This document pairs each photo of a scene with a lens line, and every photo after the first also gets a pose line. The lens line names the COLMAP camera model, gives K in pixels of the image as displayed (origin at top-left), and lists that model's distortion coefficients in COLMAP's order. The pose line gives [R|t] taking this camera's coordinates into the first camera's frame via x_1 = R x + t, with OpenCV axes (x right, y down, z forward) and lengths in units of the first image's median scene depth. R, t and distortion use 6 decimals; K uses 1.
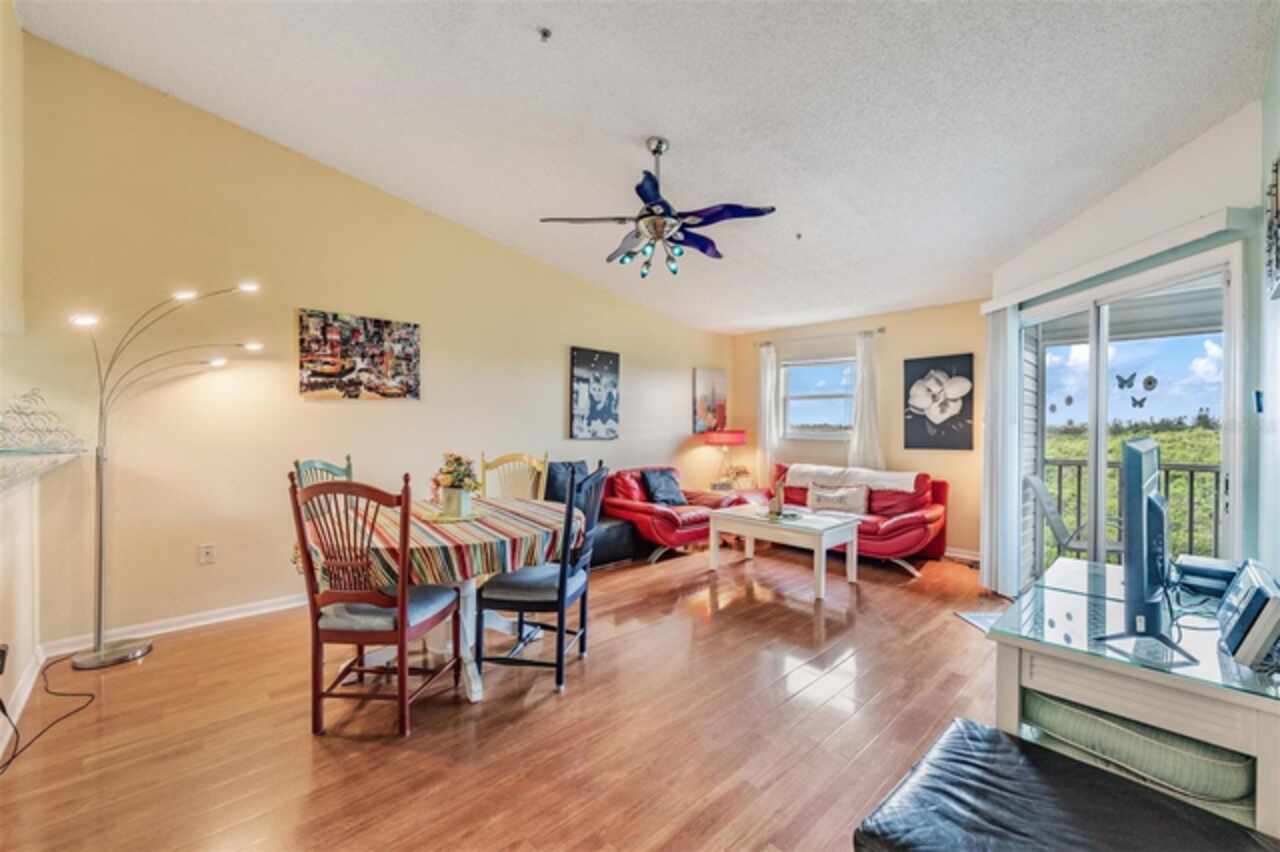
lens RADIAL K [[519.8, 0, 637.5], [0, 519.8, 427.3], [0, 0, 1]] dist [-0.000970, -0.000628]
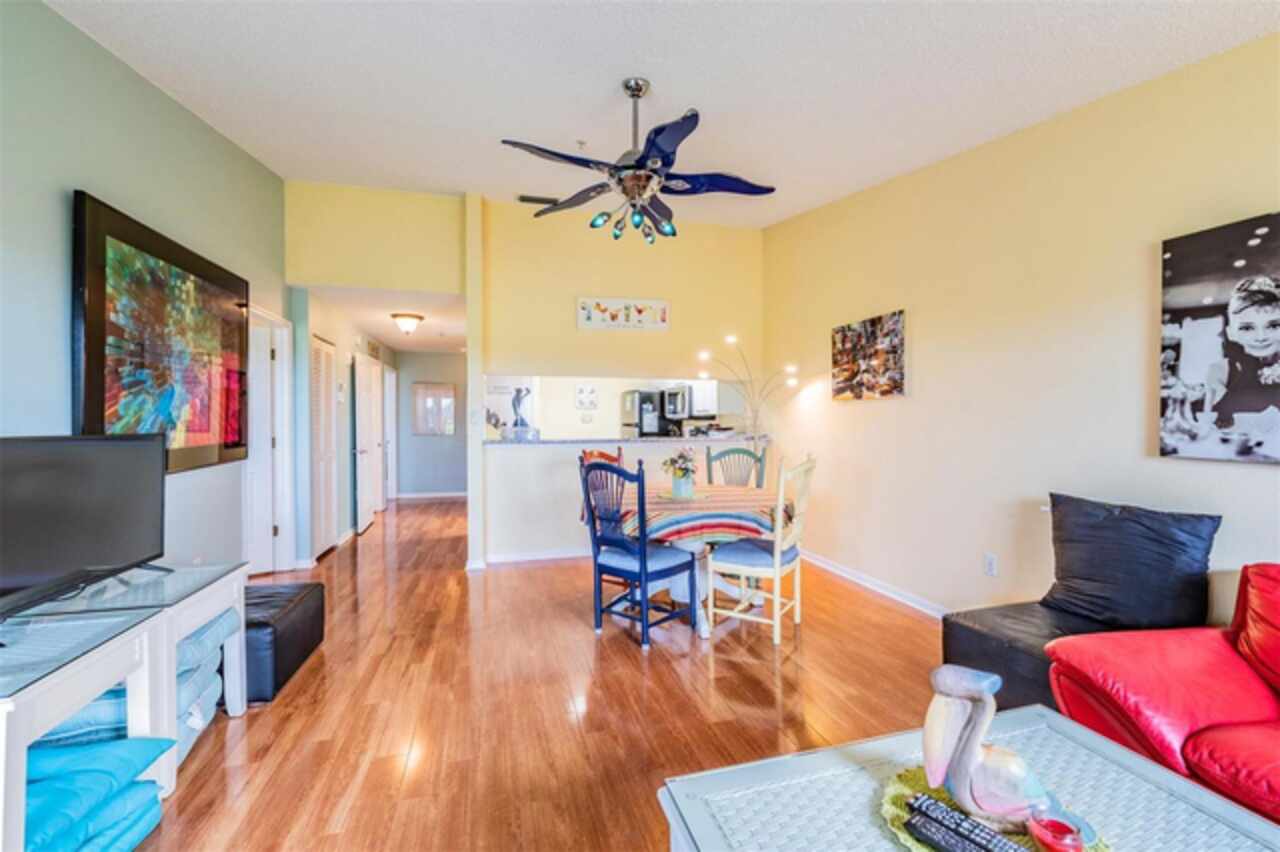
lens RADIAL K [[519.8, 0, 635.4], [0, 519.8, 423.0], [0, 0, 1]] dist [-0.000970, -0.000628]
pose [[-0.477579, -0.000552, -0.878589, 0.456508], [-0.005247, 0.999984, 0.002223, -0.004311], [0.878573, 0.005671, -0.477574, 0.820229]]
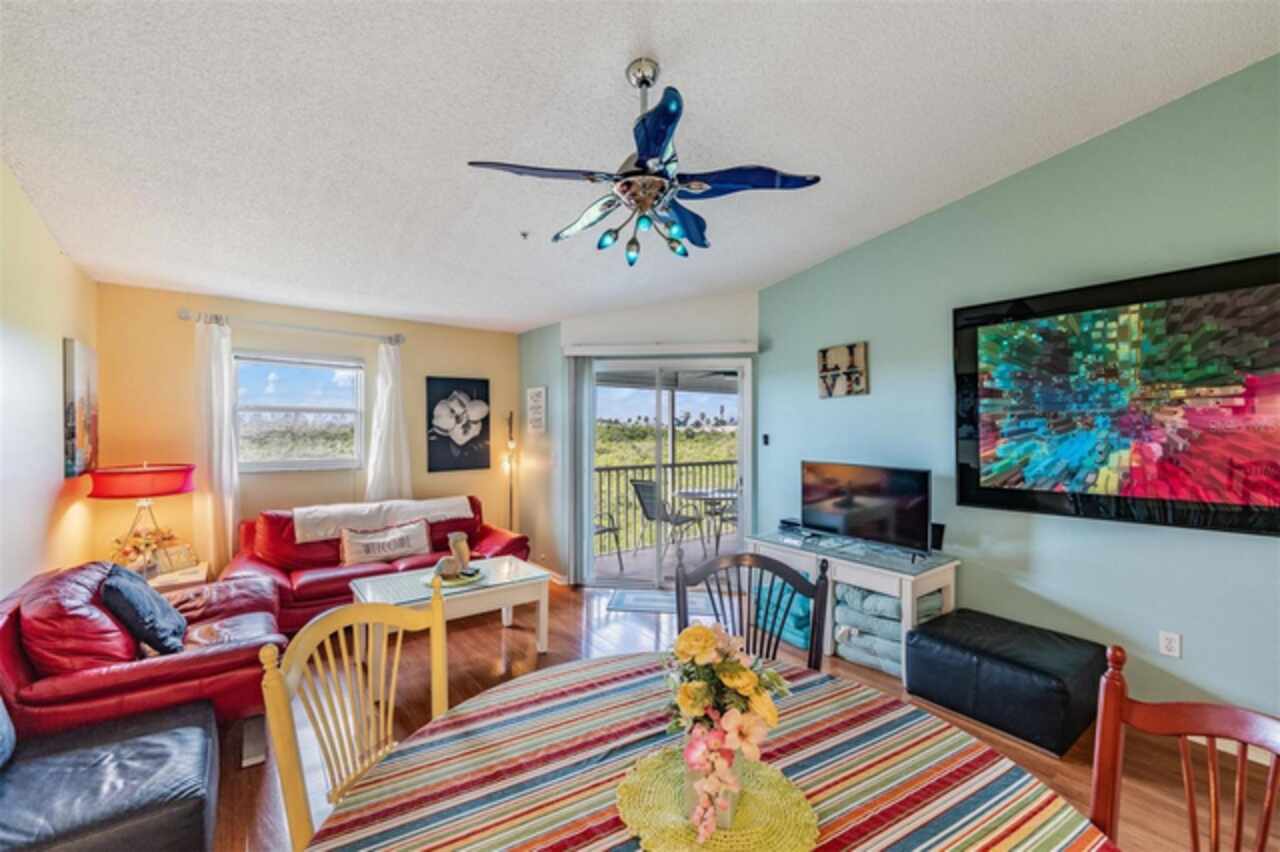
lens RADIAL K [[519.8, 0, 639.5], [0, 519.8, 426.7], [0, 0, 1]] dist [-0.000970, -0.000628]
pose [[0.096882, -0.005574, 0.995280, -0.380939], [0.000038, 0.999984, 0.005597, -0.046940], [-0.995296, -0.000505, 0.096881, 0.549488]]
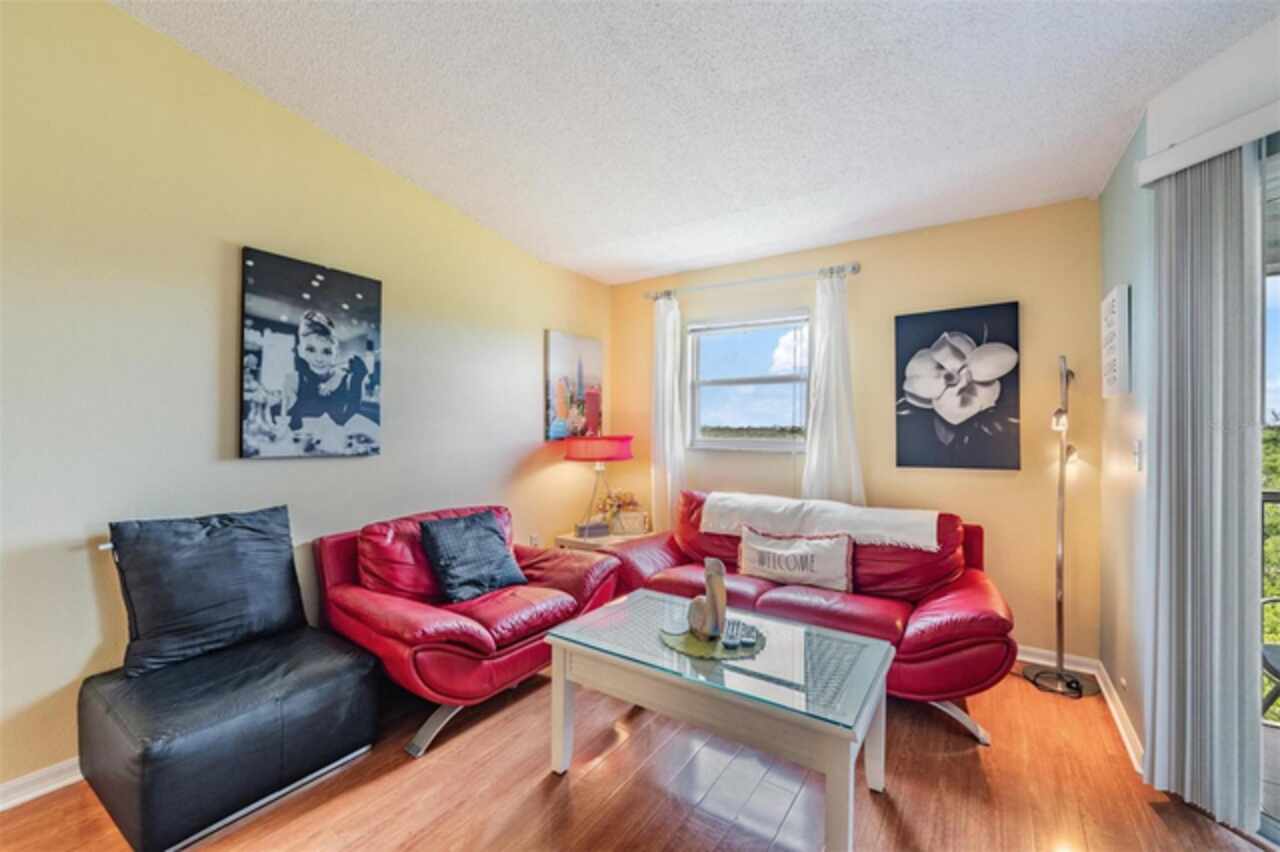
lens RADIAL K [[519.8, 0, 640.5], [0, 519.8, 429.0], [0, 0, 1]] dist [-0.000970, -0.000628]
pose [[0.974865, -0.001818, 0.222787, 0.101261], [0.001992, 0.999998, -0.000558, -0.001768], [-0.222786, 0.000988, 0.974867, 0.501854]]
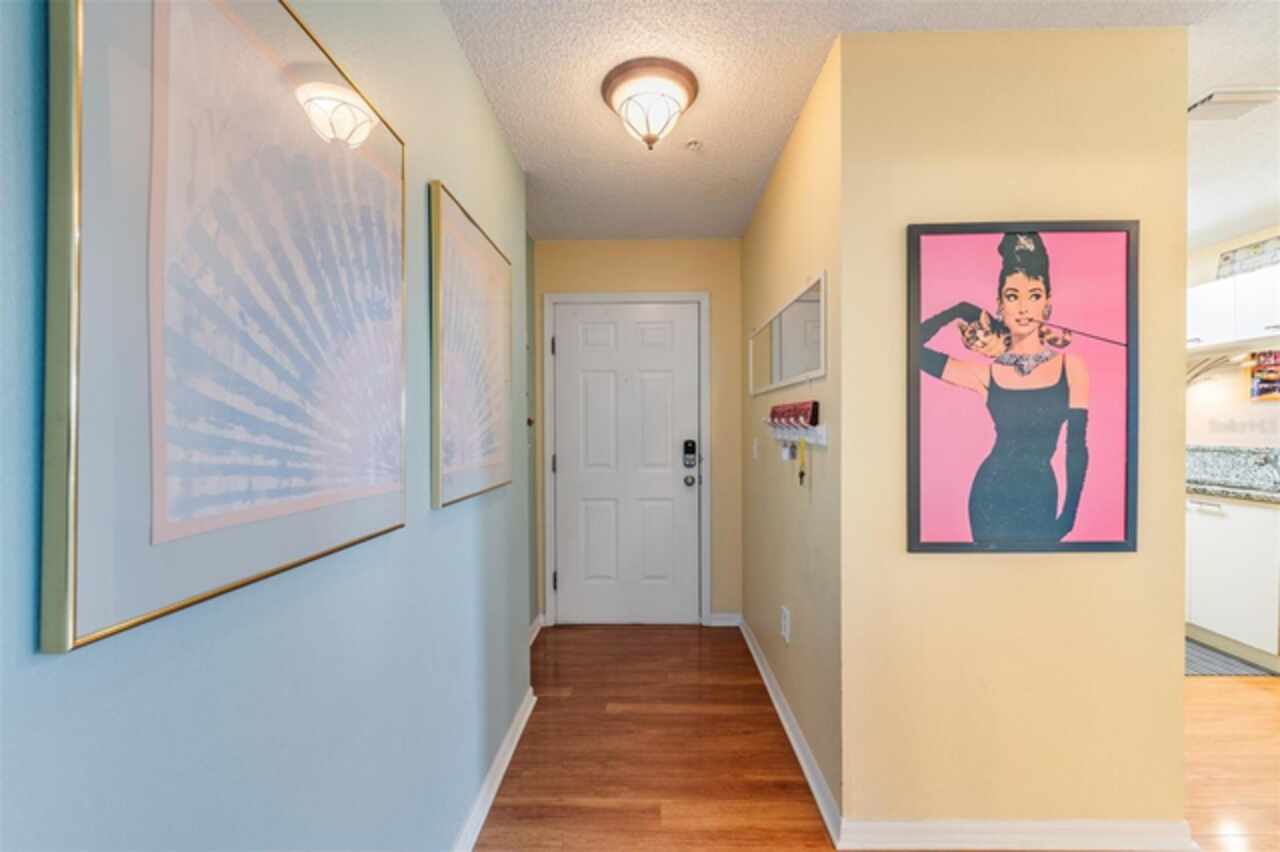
lens RADIAL K [[519.8, 0, 632.1], [0, 519.8, 430.0], [0, 0, 1]] dist [-0.000970, -0.000628]
pose [[0.713167, 0.001271, -0.700993, -0.583782], [0.004681, 0.999967, 0.006576, -0.001945], [0.700978, -0.007971, 0.713138, -0.649210]]
